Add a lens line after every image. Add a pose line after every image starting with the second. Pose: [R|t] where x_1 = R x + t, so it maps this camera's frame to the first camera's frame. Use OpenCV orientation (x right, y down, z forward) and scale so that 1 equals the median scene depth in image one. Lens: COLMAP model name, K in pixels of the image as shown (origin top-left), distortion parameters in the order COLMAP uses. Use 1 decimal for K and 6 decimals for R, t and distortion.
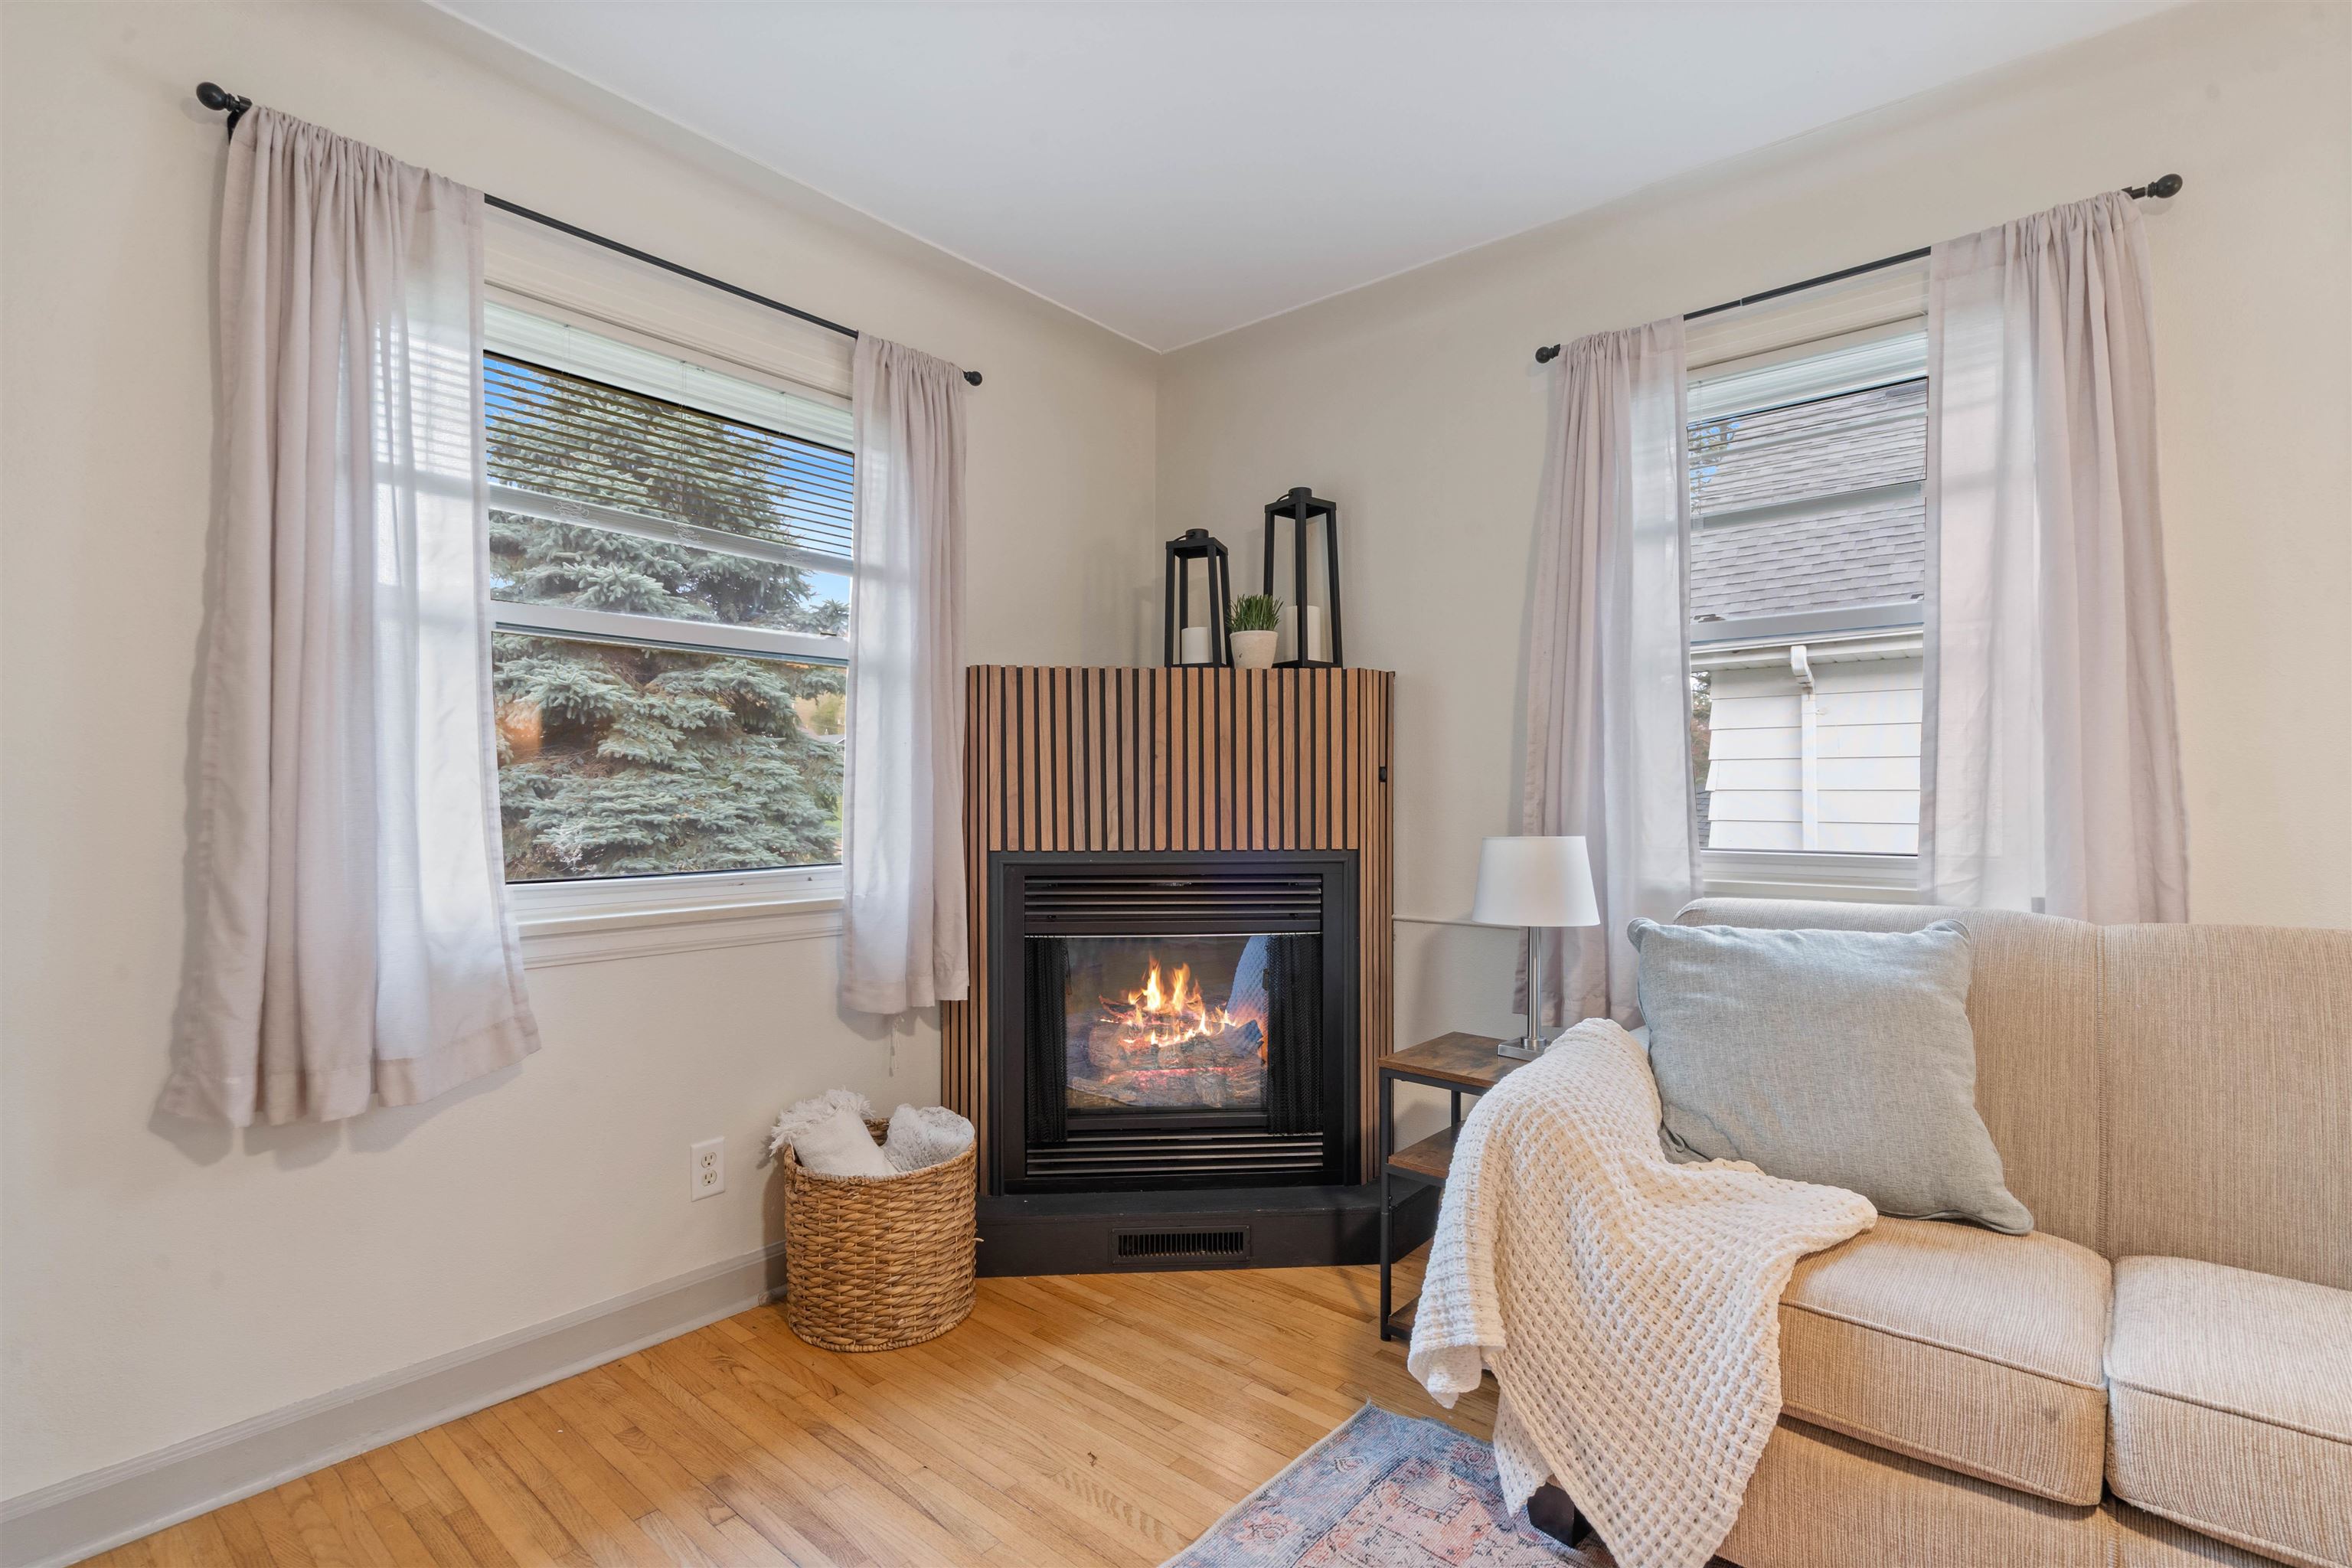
lens RADIAL K [[1104.1, 0, 1169.9], [0, 1104.1, 789.8], [0, 0, 1]] dist [0.010854, 0.001763]
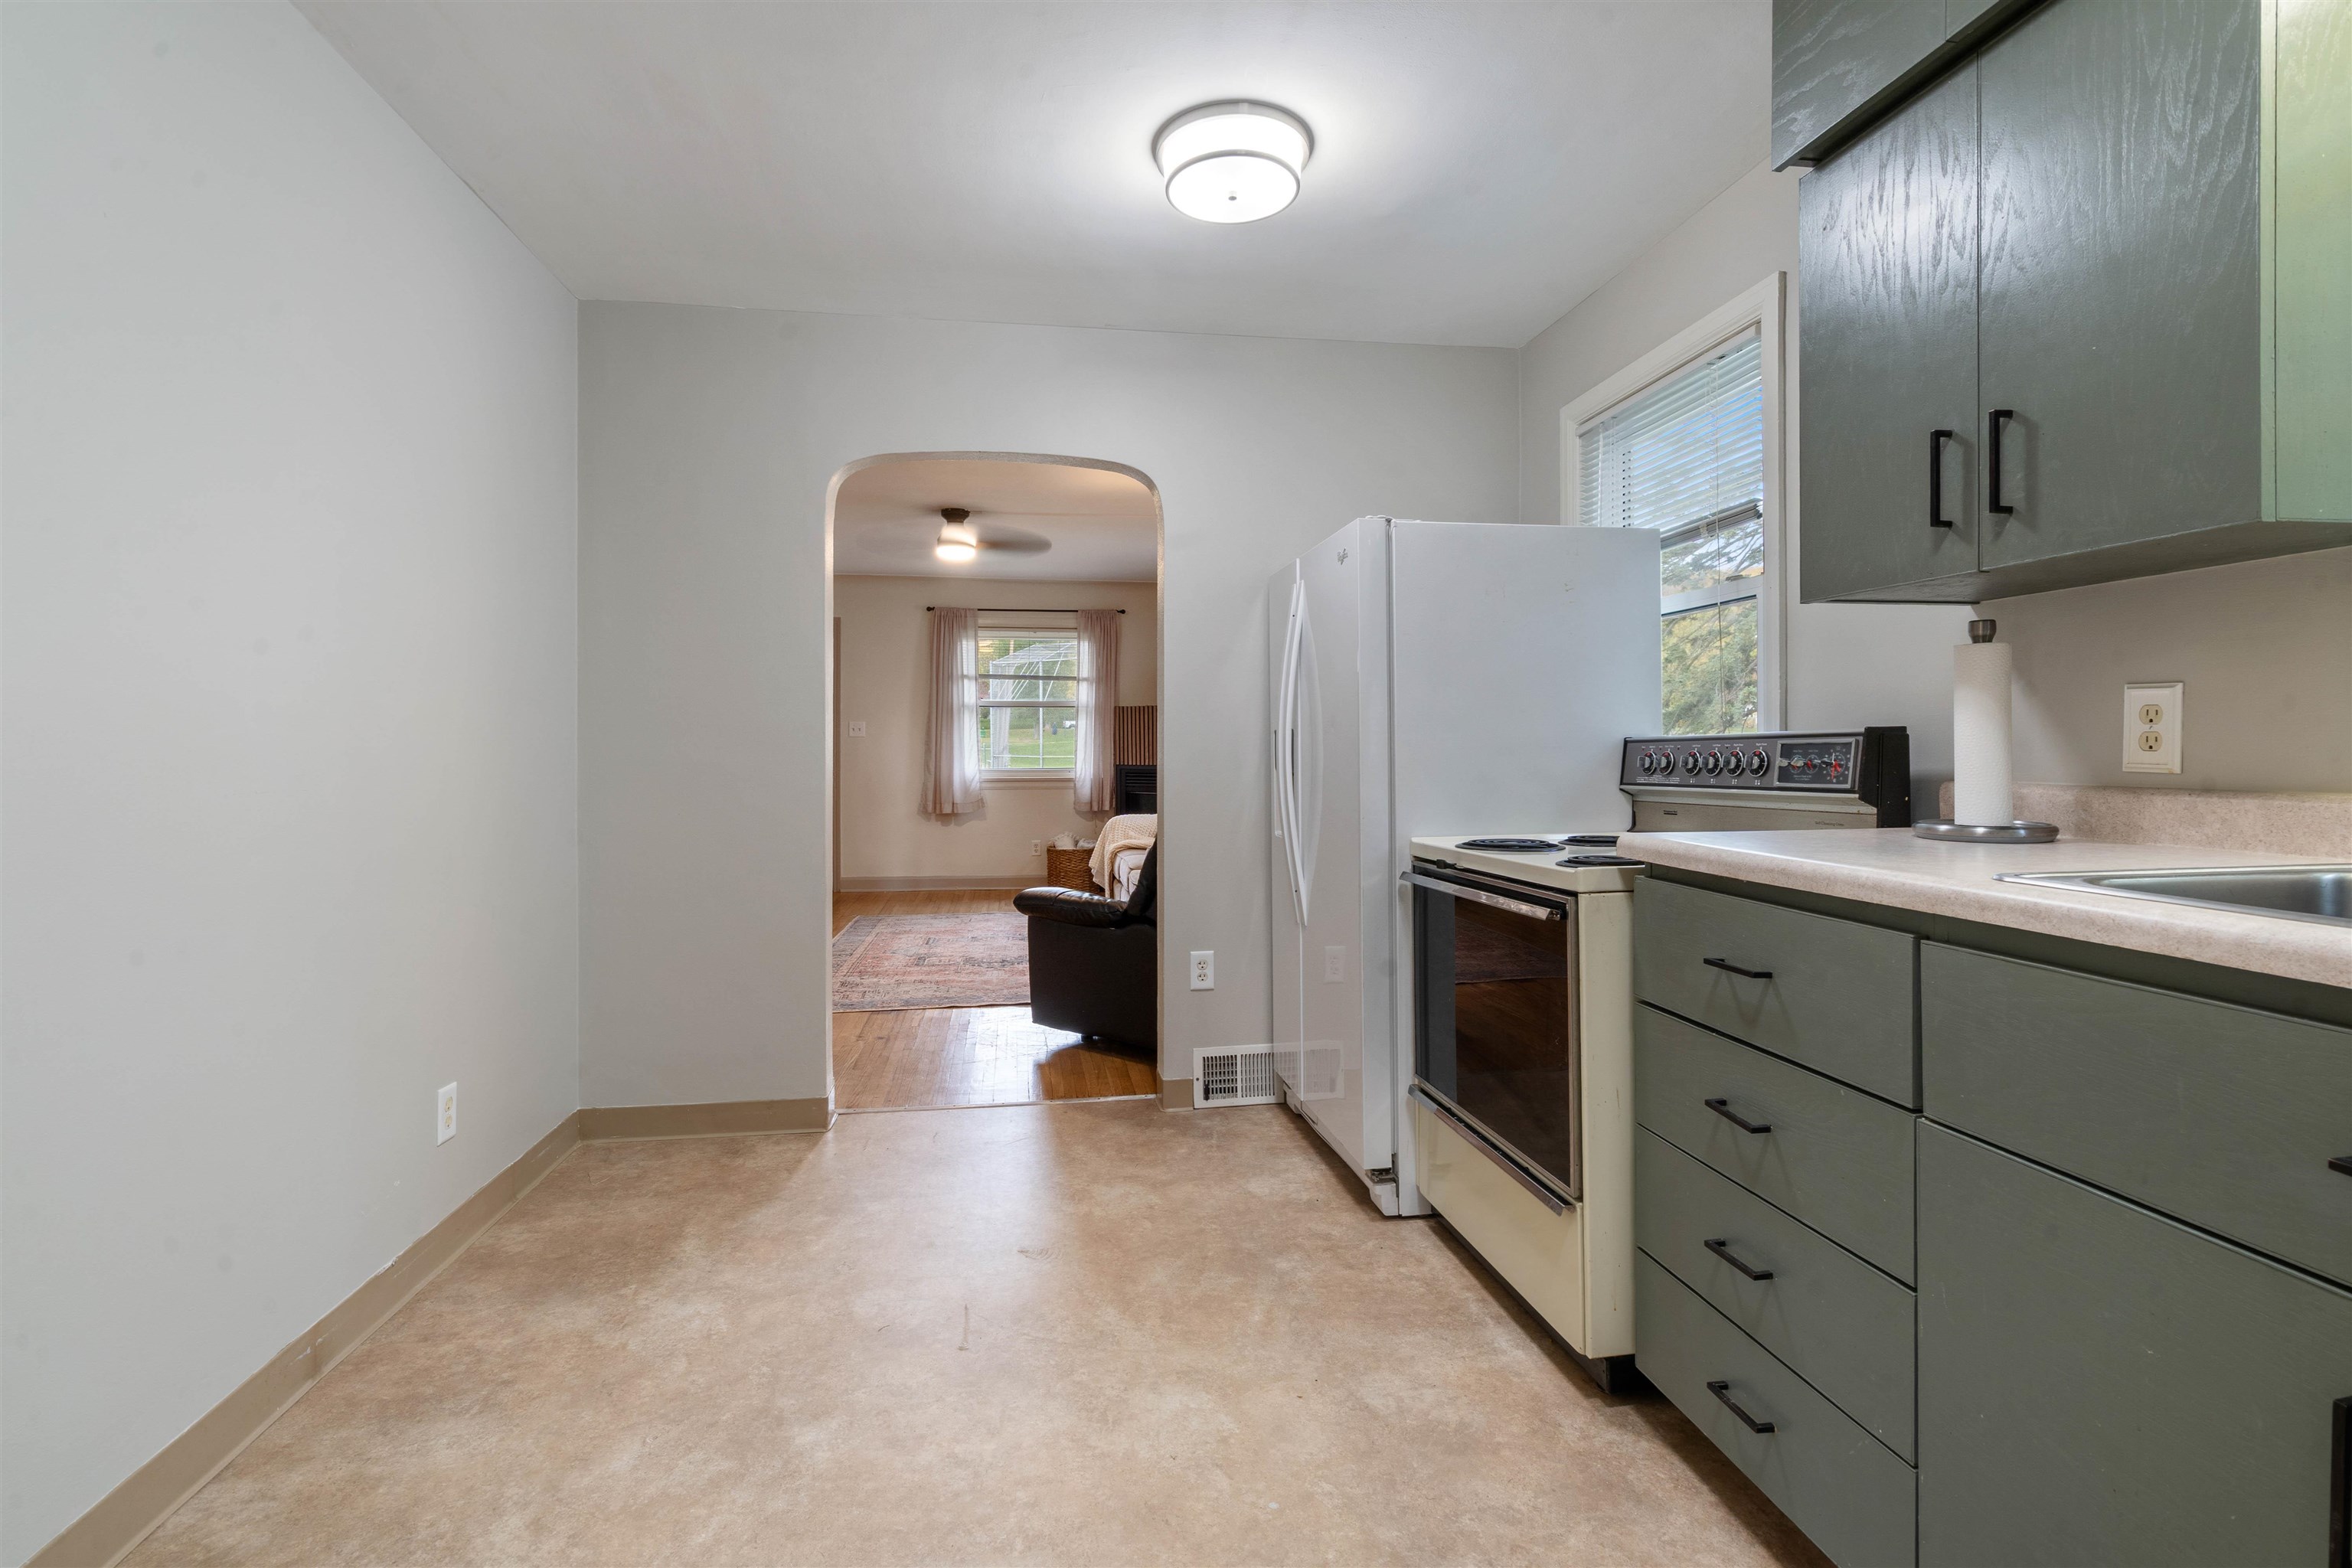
lens RADIAL K [[1104.1, 0, 1206.4], [0, 1104.1, 743.9], [0, 0, 1]] dist [0.010854, 0.001763]
pose [[0.769154, -0.001976, -0.639060, 2.877395], [0.004011, 0.999990, 0.001736, -0.010518], [0.639051, -0.003899, 0.769155, -1.778385]]
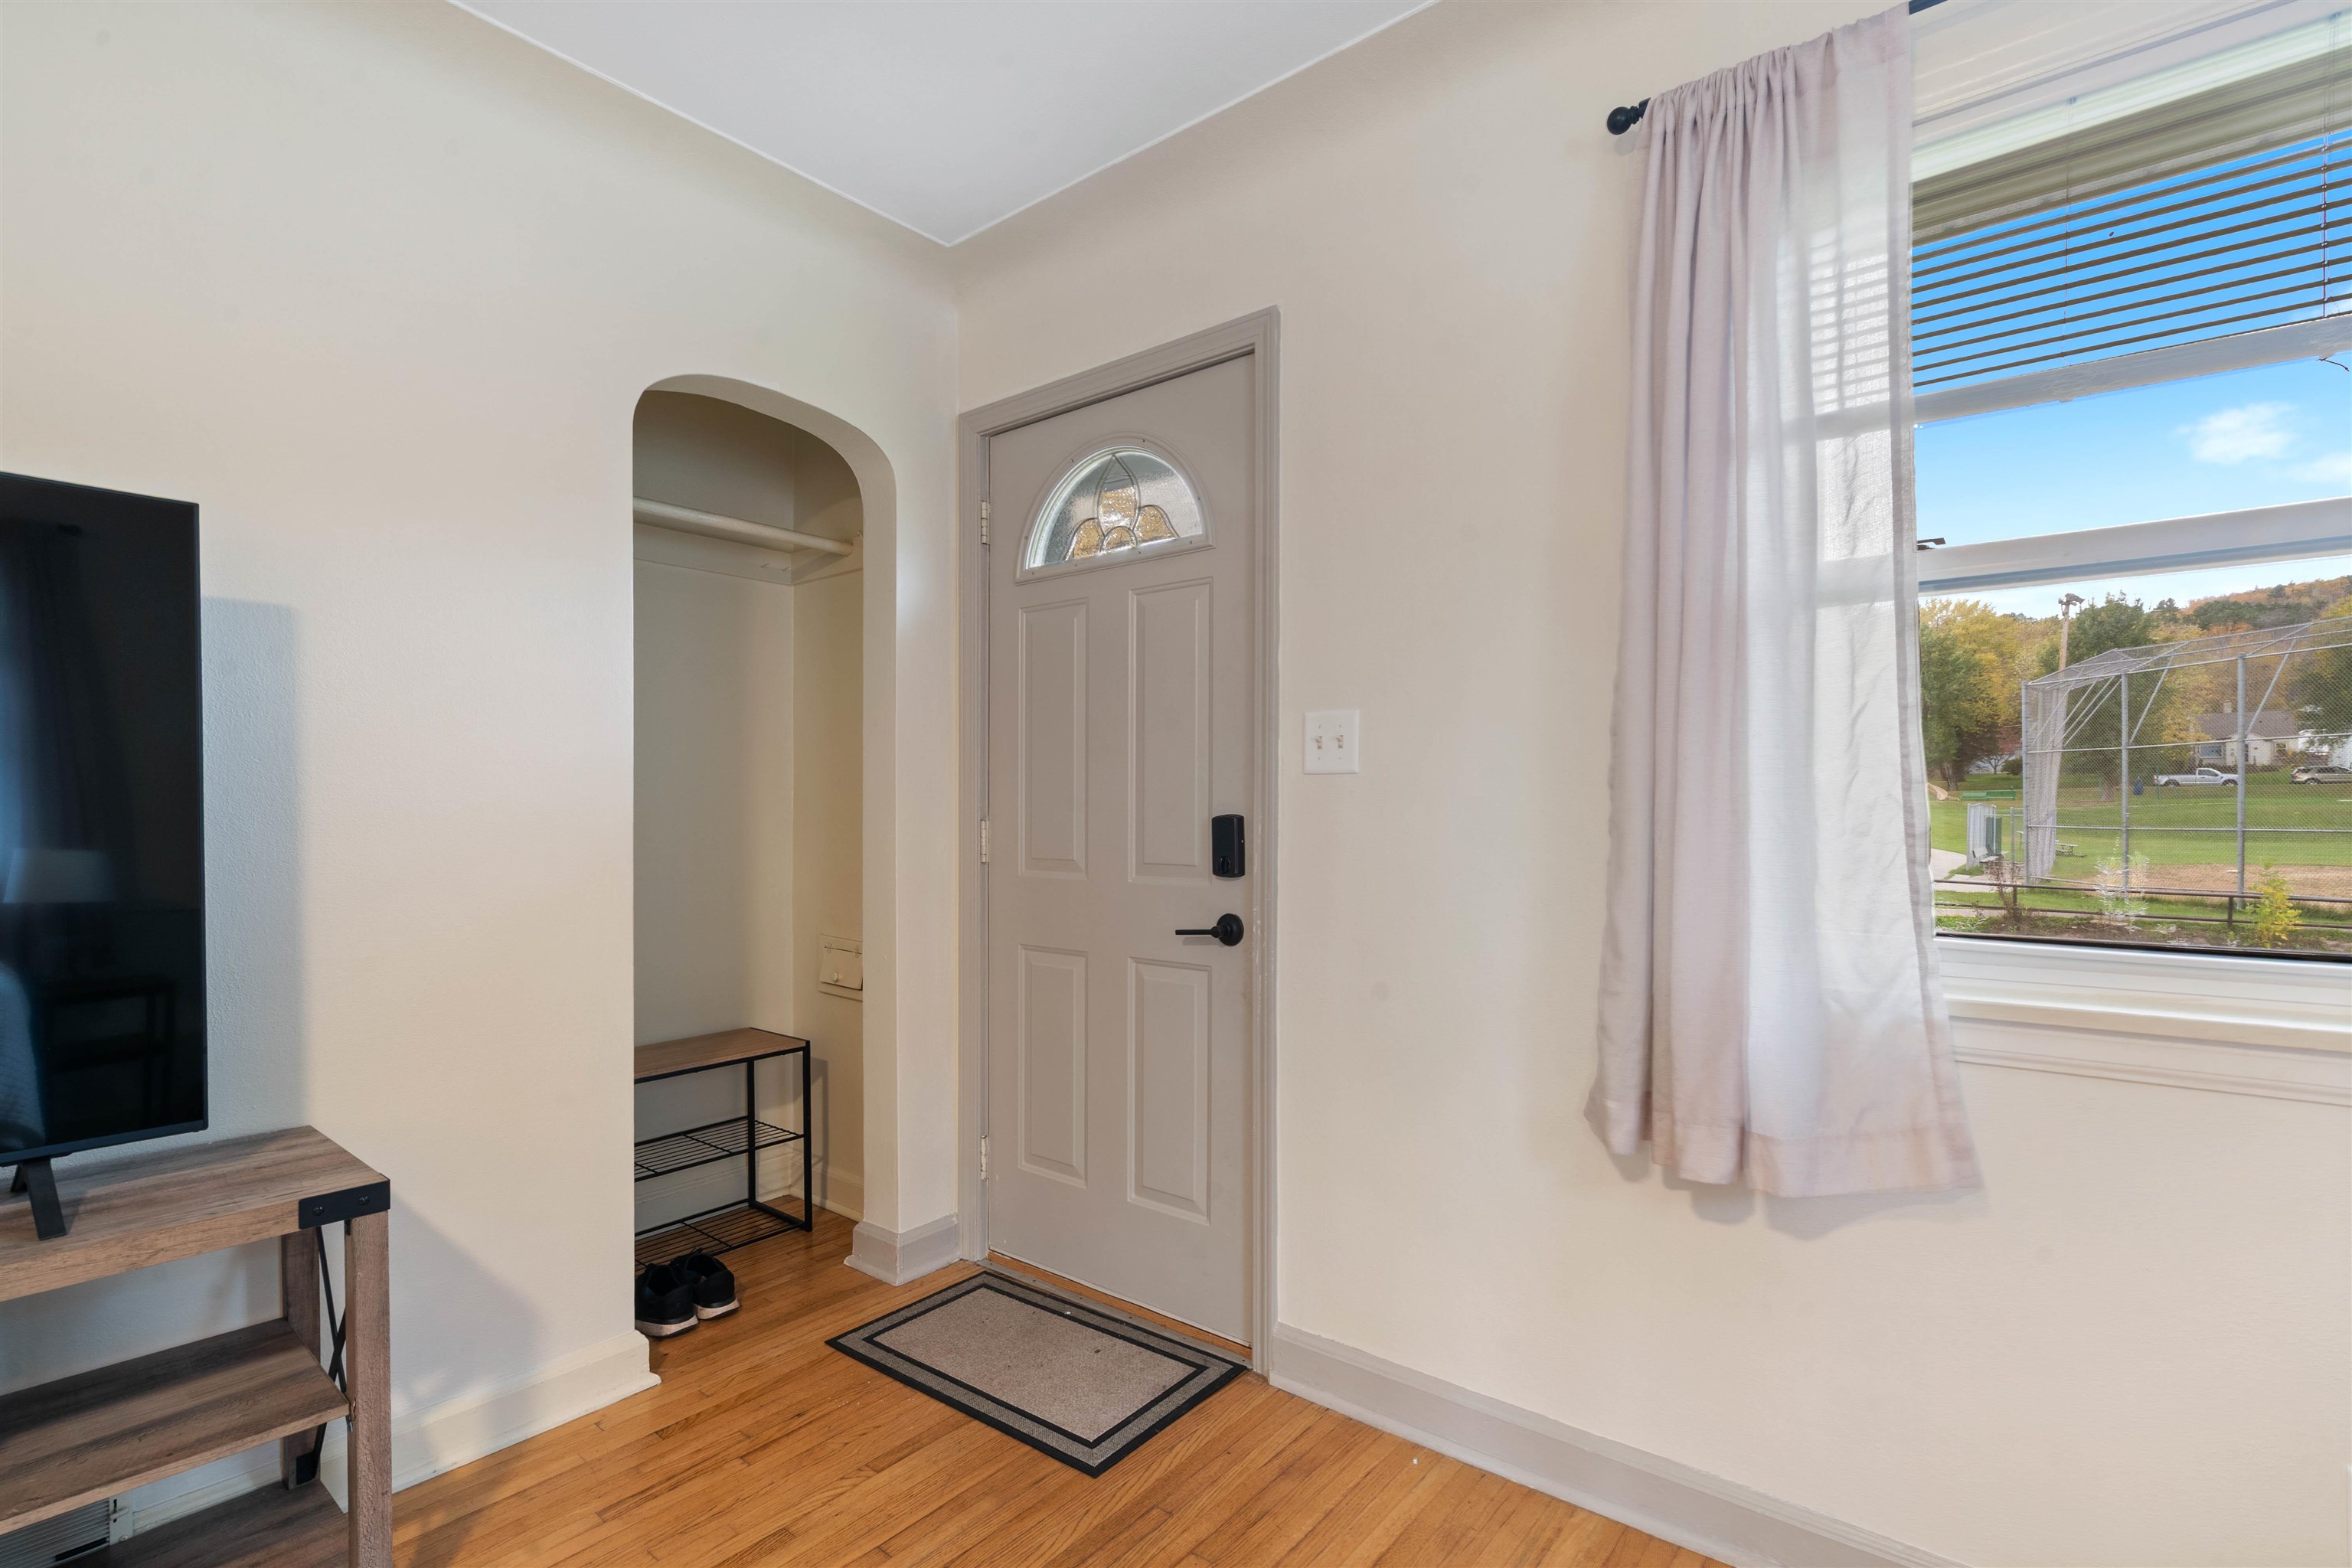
lens RADIAL K [[1104.1, 0, 1161.6], [0, 1104.1, 817.1], [0, 0, 1]] dist [0.010854, 0.001763]
pose [[0.024319, 0.002181, -0.999702, 0.118185], [0.008285, 0.999963, 0.002383, -0.000470], [0.999670, -0.008341, 0.024300, 0.490894]]
